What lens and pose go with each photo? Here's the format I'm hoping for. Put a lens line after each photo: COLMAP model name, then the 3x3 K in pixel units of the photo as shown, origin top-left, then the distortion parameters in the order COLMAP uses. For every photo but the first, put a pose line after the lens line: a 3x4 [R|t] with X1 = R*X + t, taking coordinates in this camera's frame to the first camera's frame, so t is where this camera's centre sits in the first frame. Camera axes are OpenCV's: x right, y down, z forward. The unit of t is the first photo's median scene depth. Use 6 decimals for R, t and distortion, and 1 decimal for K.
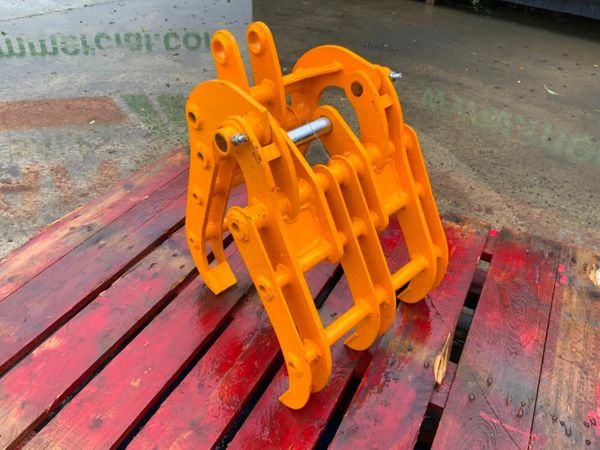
lens RADIAL K [[500.1, 0, 300.0], [0, 500.1, 225.0], [0, 0, 1]] dist [0.089020, -0.194360]
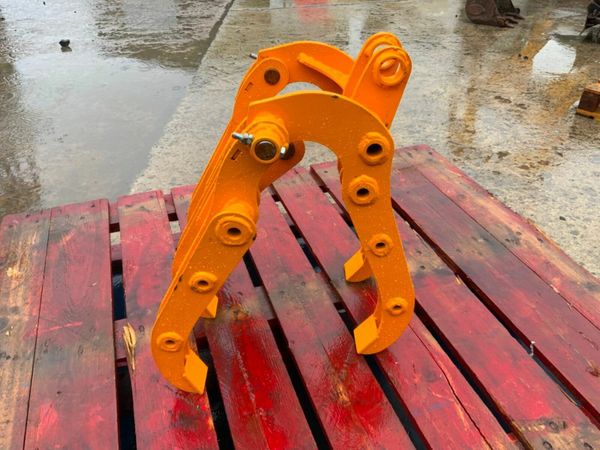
lens RADIAL K [[500.1, 0, 300.0], [0, 500.1, 225.0], [0, 0, 1]] dist [0.089020, -0.194360]
pose [[-0.695368, 0.390577, -0.603252, 0.562102], [-0.431139, 0.444857, 0.784997, -0.767939], [0.574963, 0.805948, -0.140946, 1.151790]]
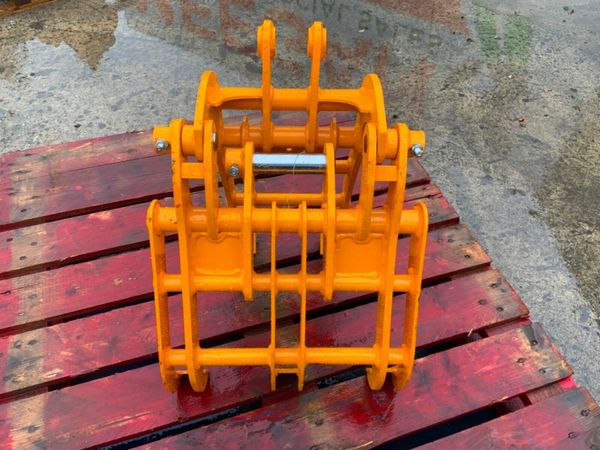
lens RADIAL K [[500.1, 0, 300.0], [0, 500.1, 225.0], [0, 0, 1]] dist [0.089020, -0.194360]
pose [[0.716073, 0.521475, -0.464007, 0.439730], [-0.427062, 0.853108, 0.299708, -0.322940], [0.552138, -0.016453, 0.833590, 0.234647]]
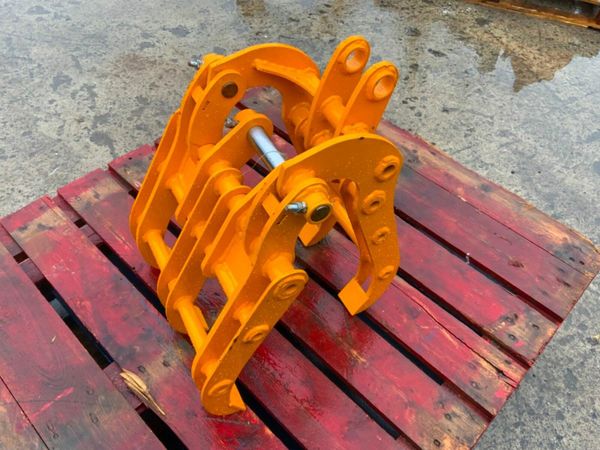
lens RADIAL K [[500.1, 0, 300.0], [0, 500.1, 225.0], [0, 0, 1]] dist [0.089020, -0.194360]
pose [[-0.294316, 0.696972, -0.653918, 0.607379], [-0.609848, 0.389852, 0.690000, -0.708295], [0.735842, 0.601869, 0.310307, 0.741043]]
